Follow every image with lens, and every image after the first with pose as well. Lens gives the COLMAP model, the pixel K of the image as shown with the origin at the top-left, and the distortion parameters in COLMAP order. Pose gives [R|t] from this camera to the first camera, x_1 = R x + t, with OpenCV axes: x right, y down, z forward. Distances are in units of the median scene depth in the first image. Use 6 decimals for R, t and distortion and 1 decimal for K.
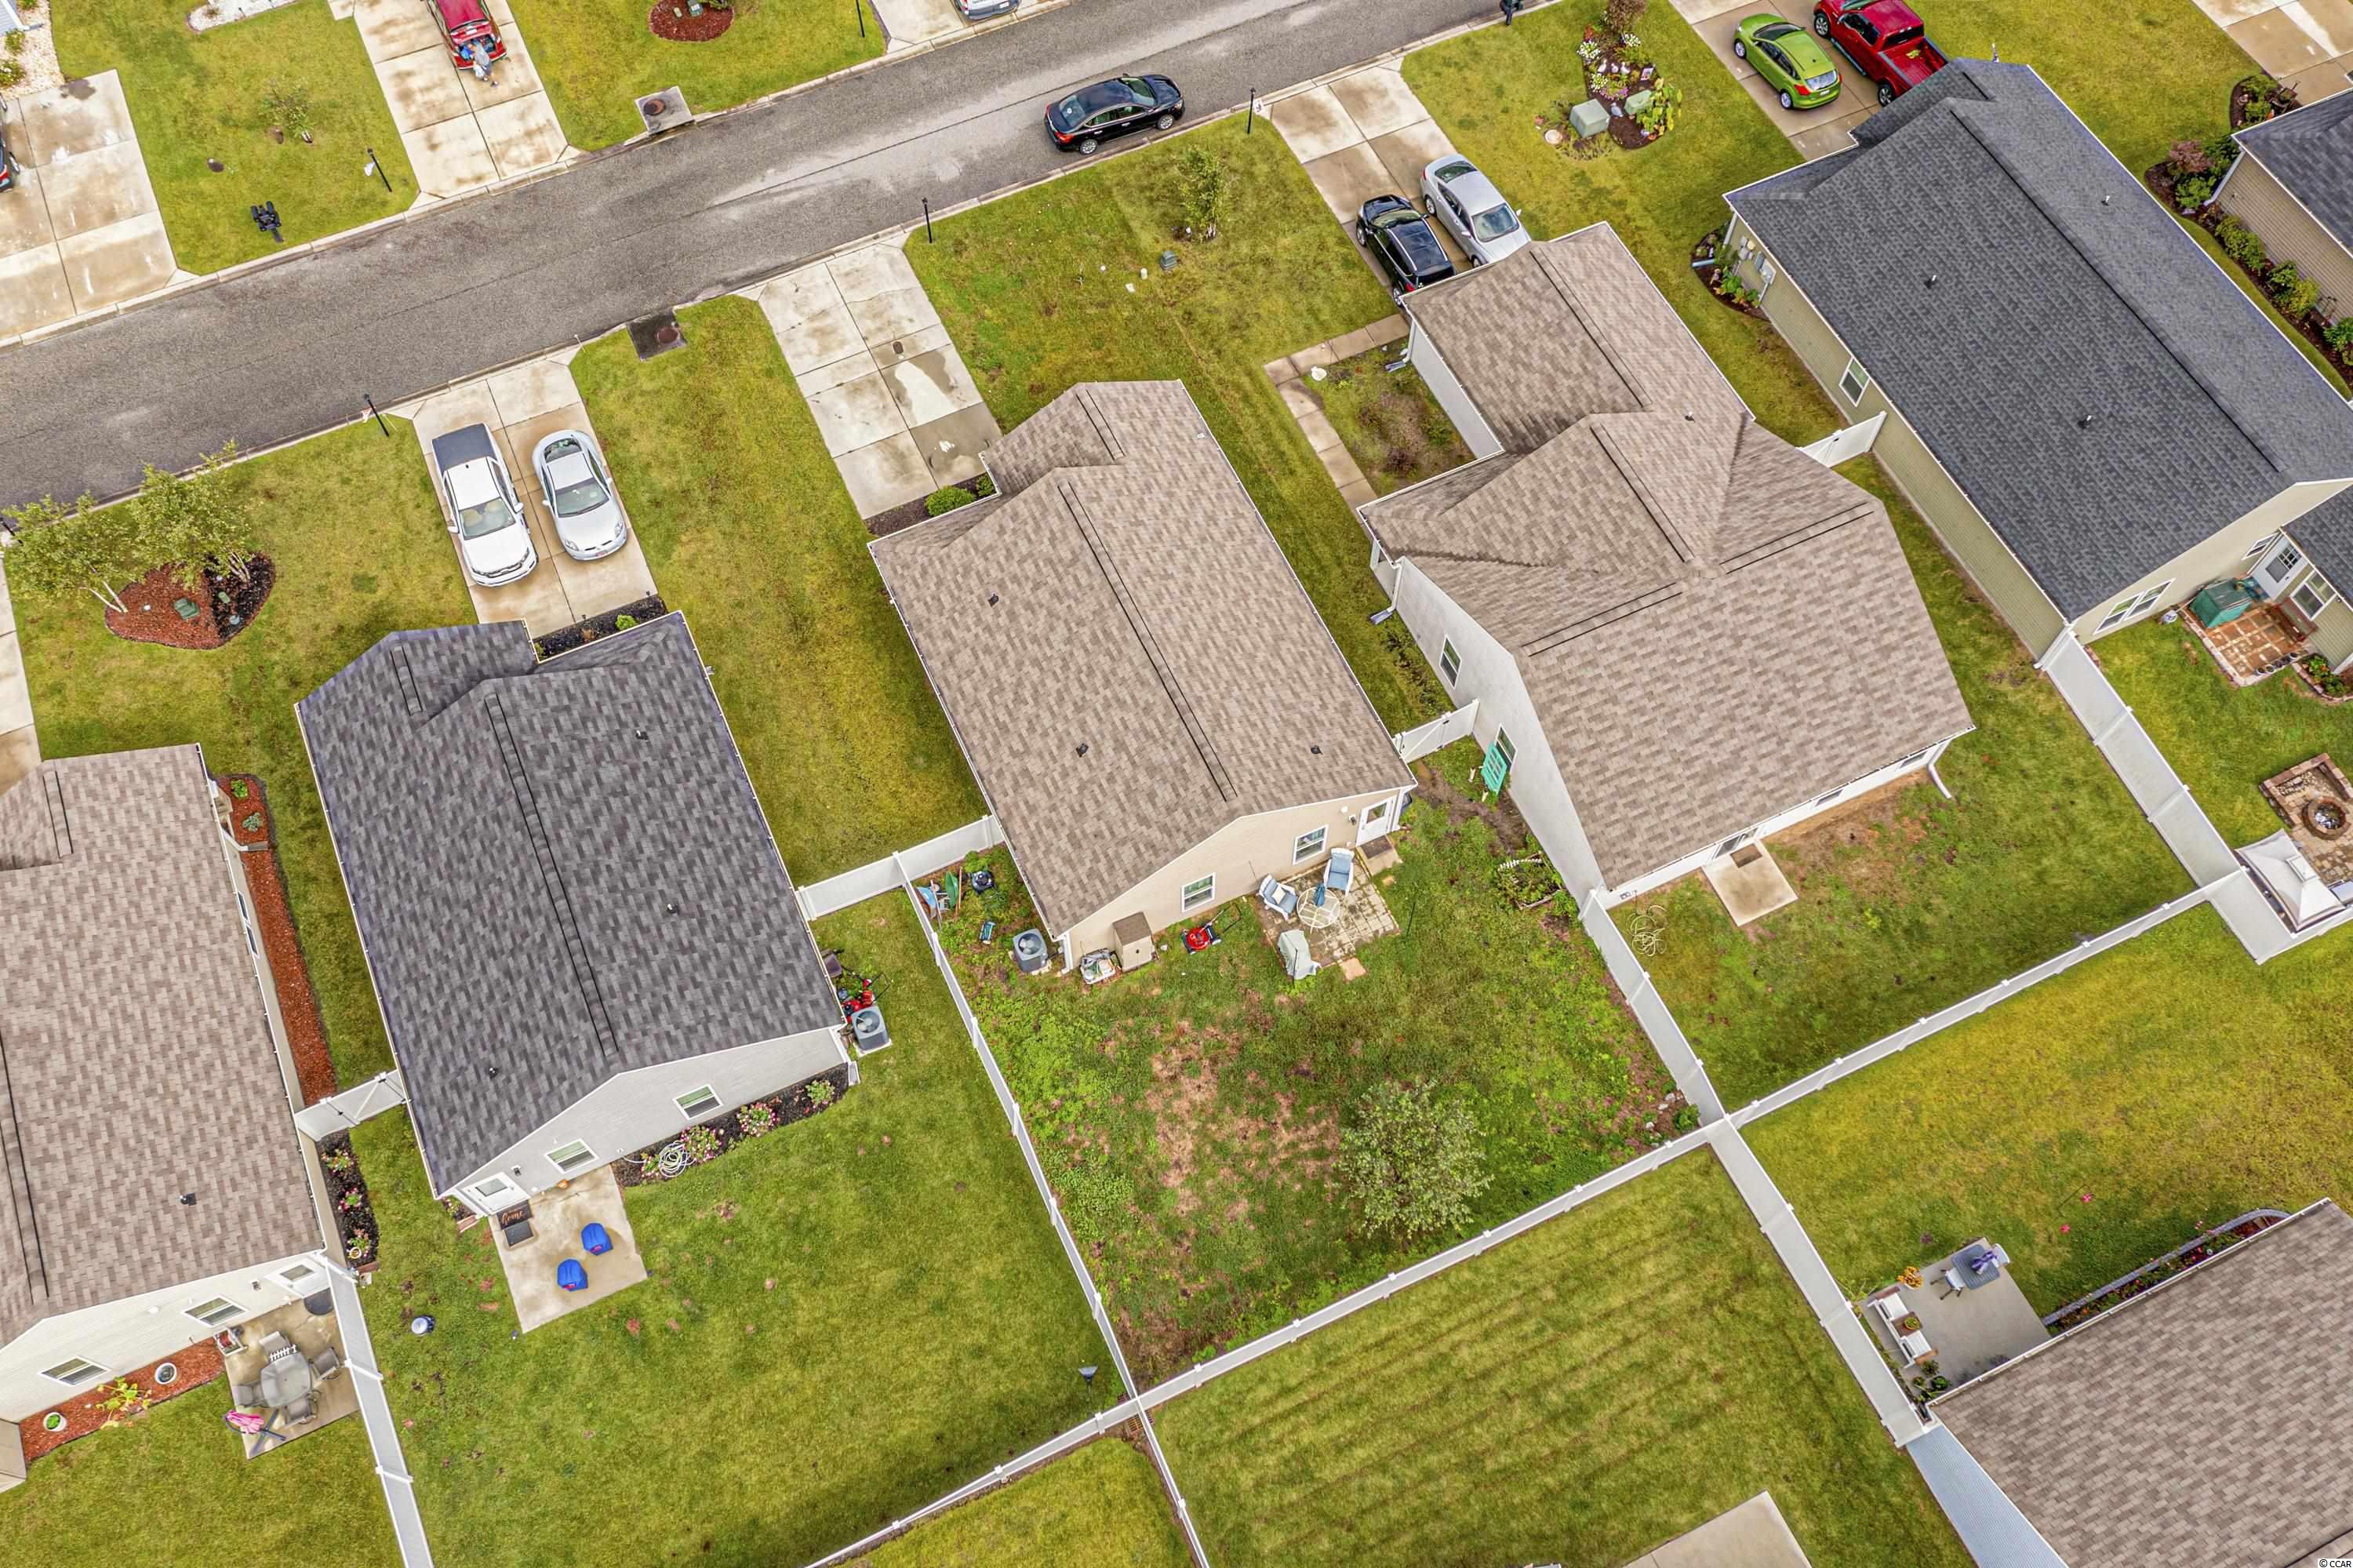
lens RADIAL K [[1980.1, 0, 1181.4], [0, 1980.1, 773.3], [0, 0, 1]] dist [-0.035328, 0.070099]
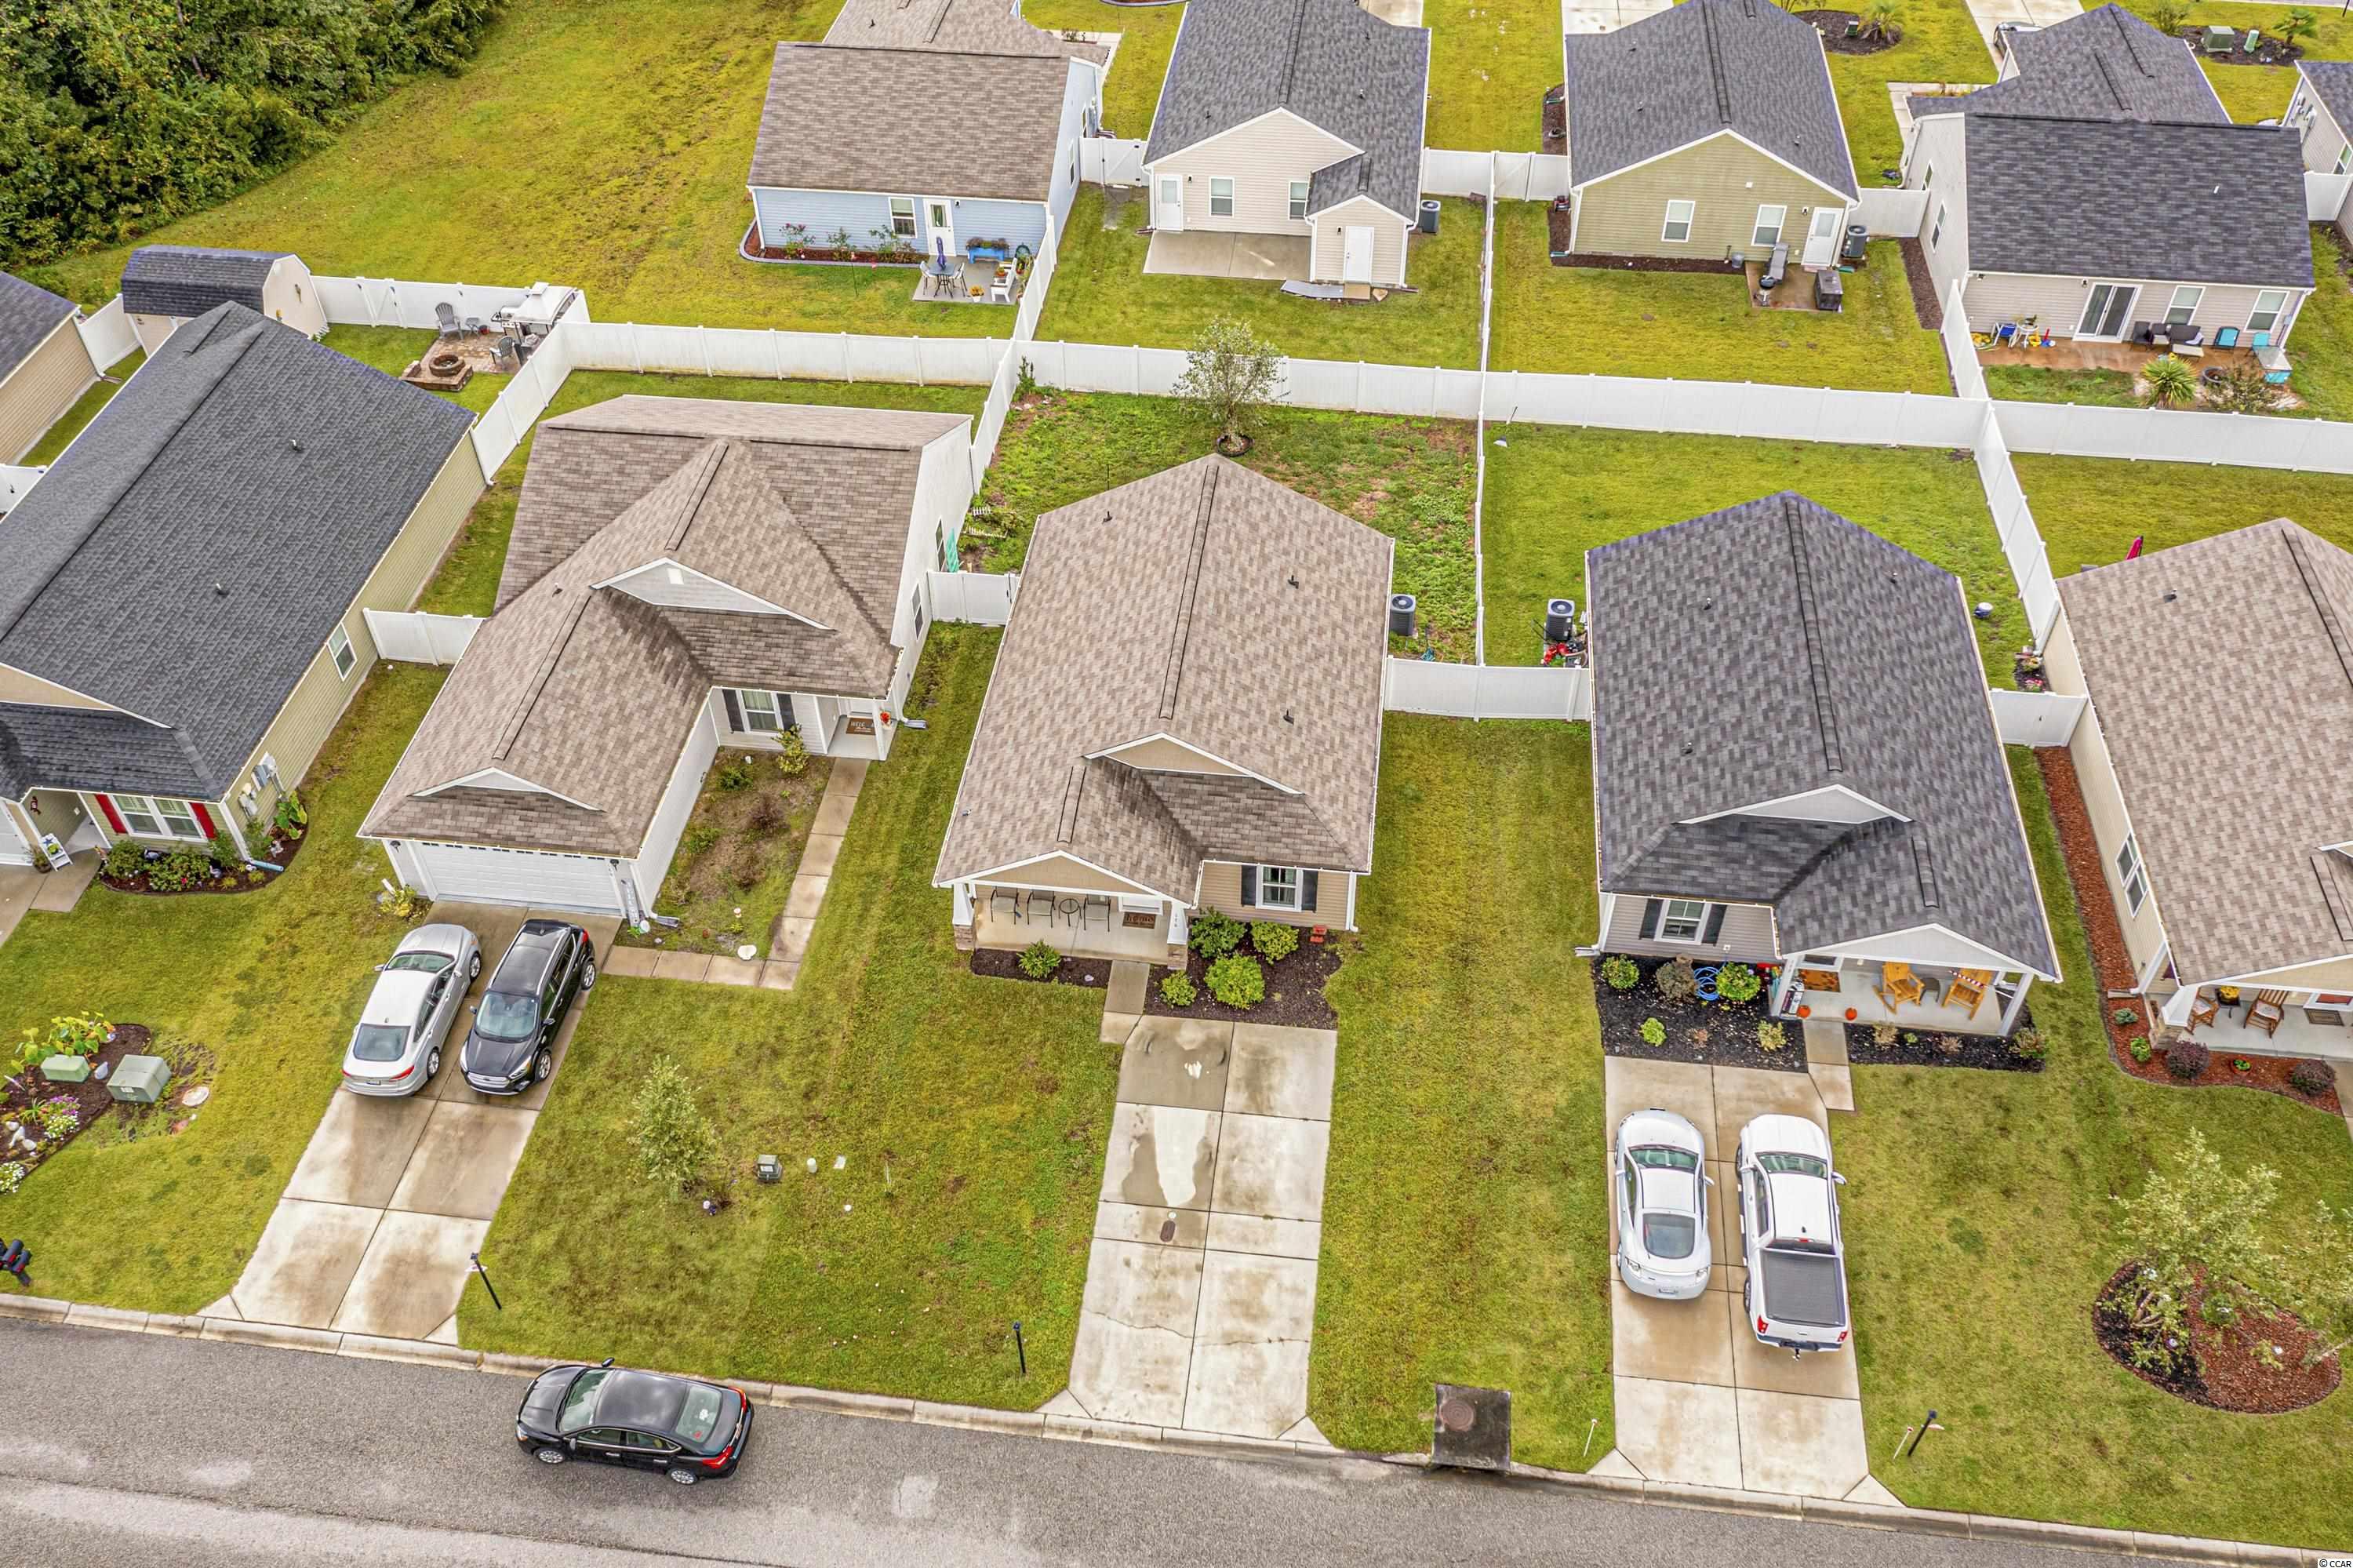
lens RADIAL K [[2008.3, 0, 1145.9], [0, 2008.3, 784.5], [0, 0, 1]] dist [-0.045817, 0.095453]
pose [[-0.845748, -0.358779, 0.394953, -0.364435], [0.477291, -0.177773, 0.860575, -0.810975], [-0.238544, 0.916338, 0.321593, 0.634061]]
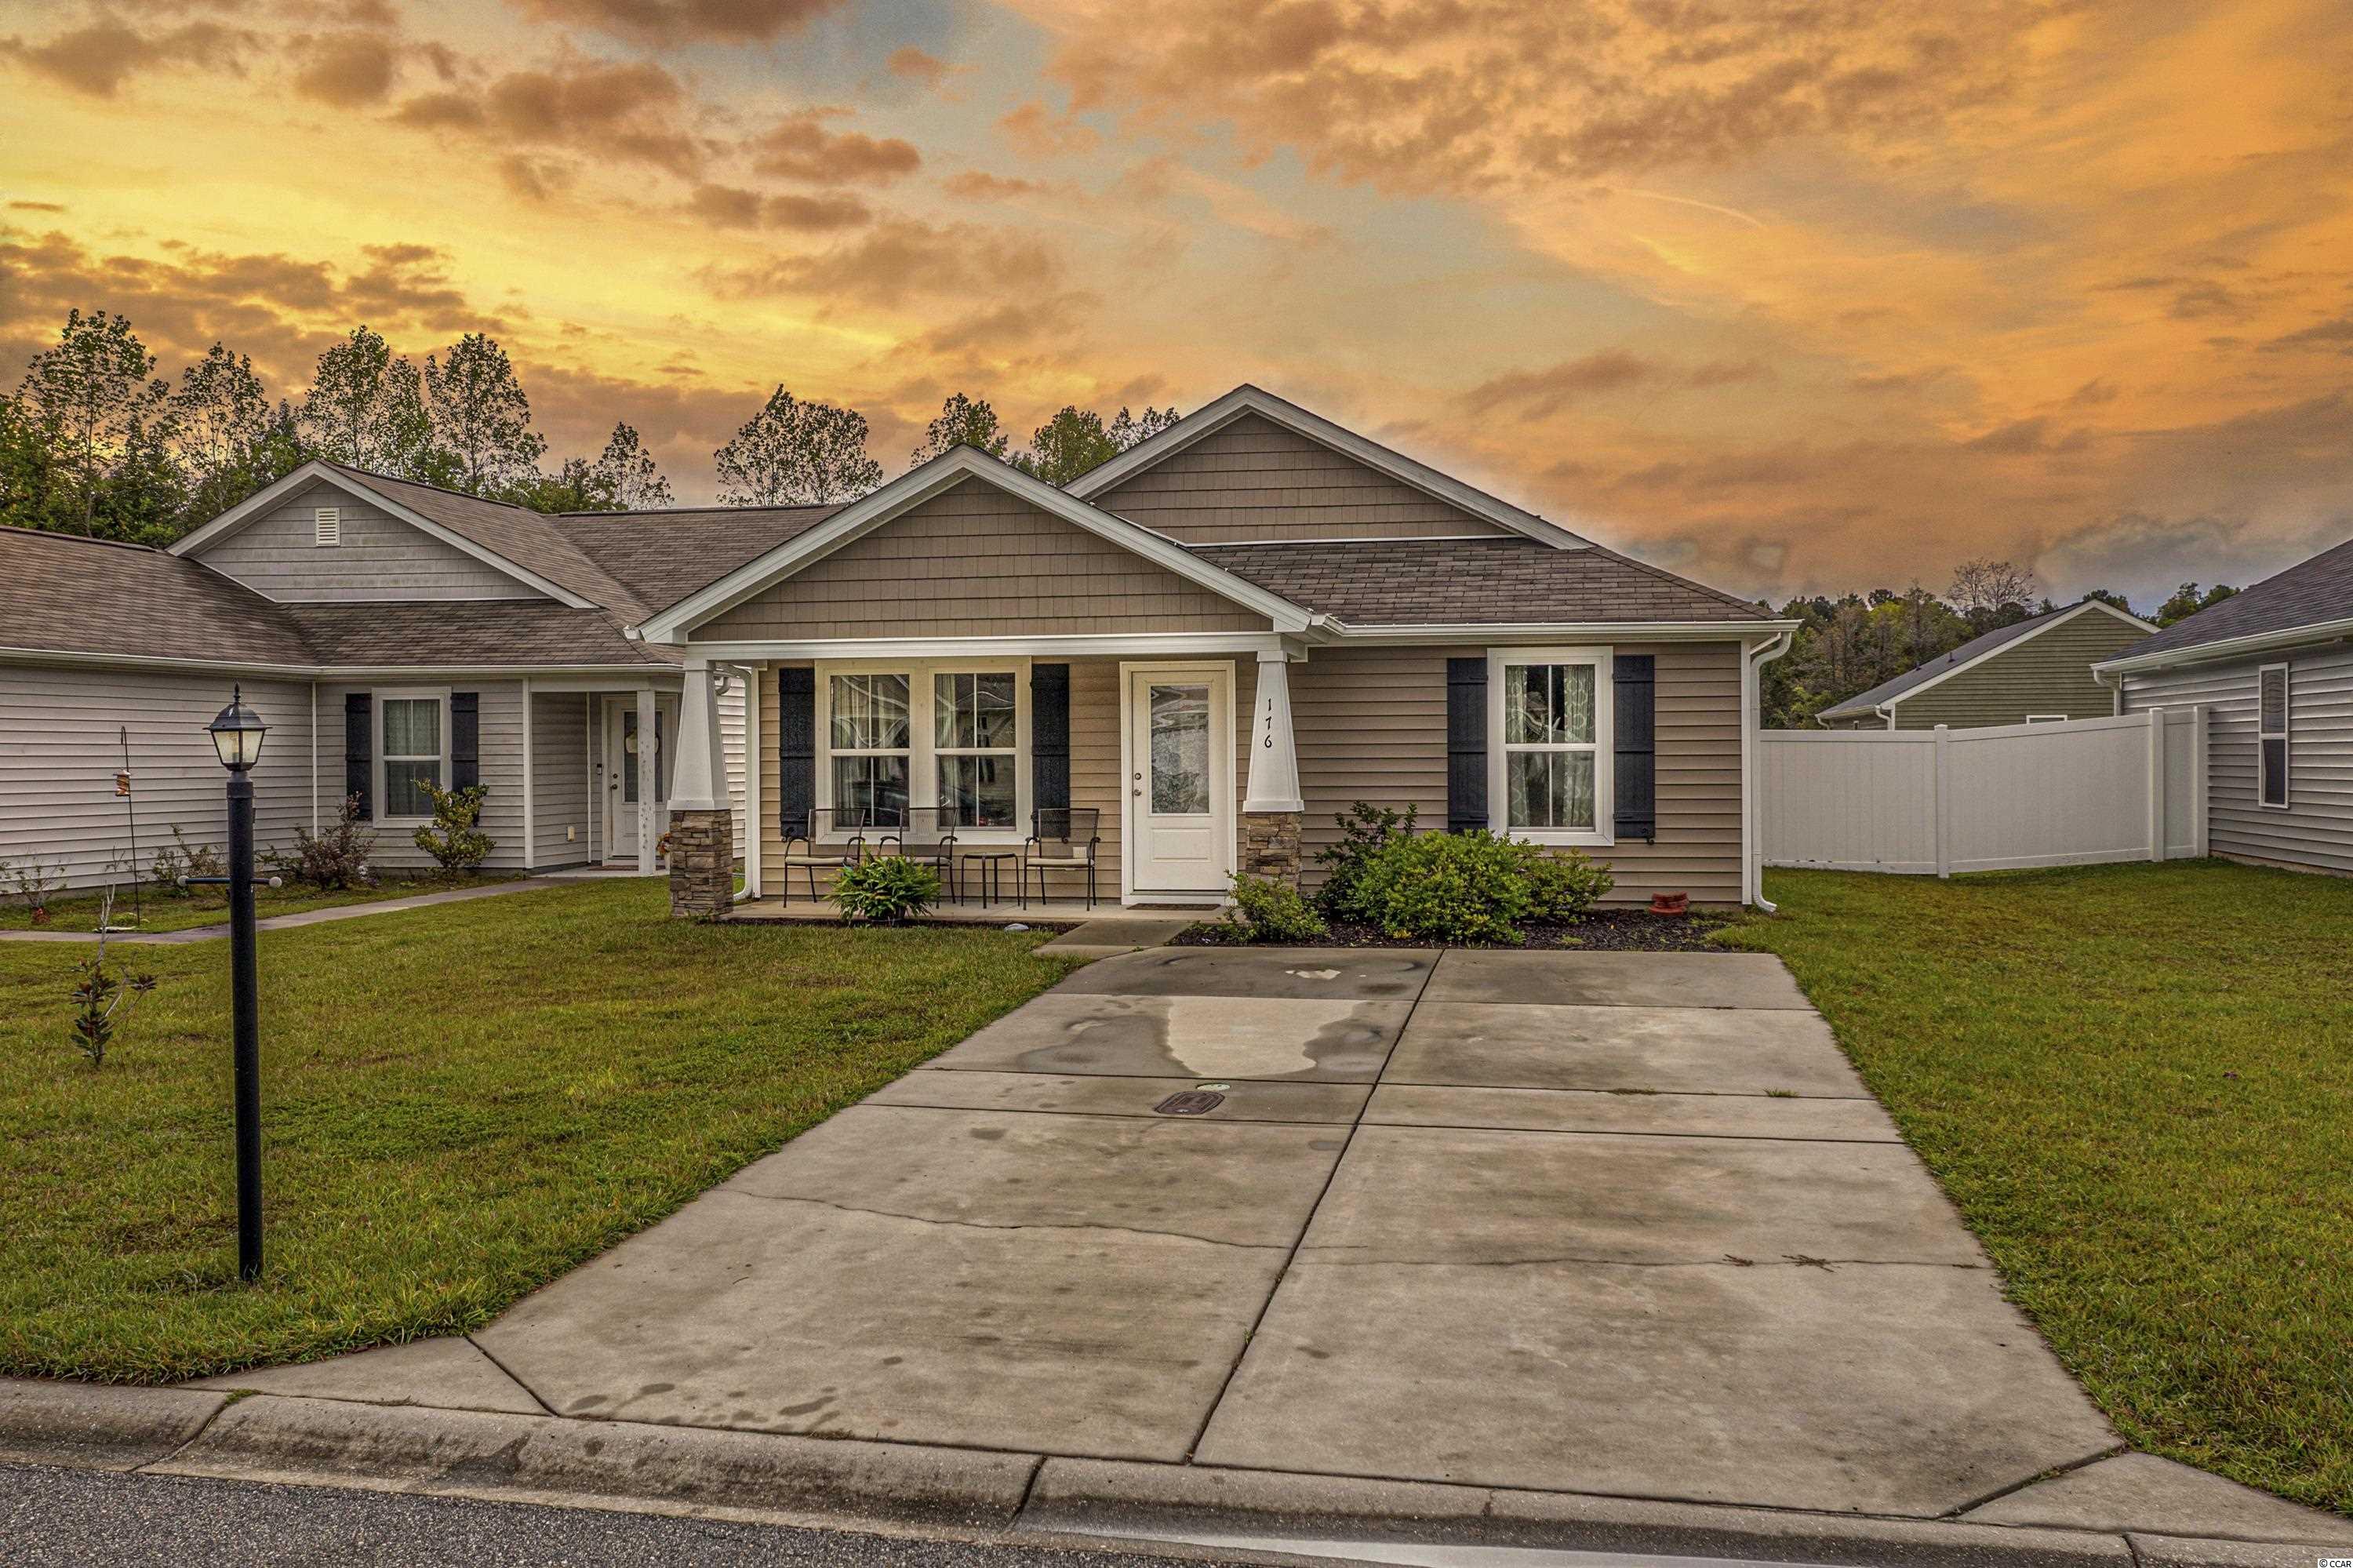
lens RADIAL K [[1980.1, 0, 1181.4], [0, 1980.1, 773.3], [0, 0, 1]] dist [-0.035328, 0.070099]
pose [[-0.806617, 0.006814, 0.591036, -0.235518], [0.525203, 0.466999, 0.711388, -0.336801], [-0.271166, 0.884232, -0.380268, 1.043611]]
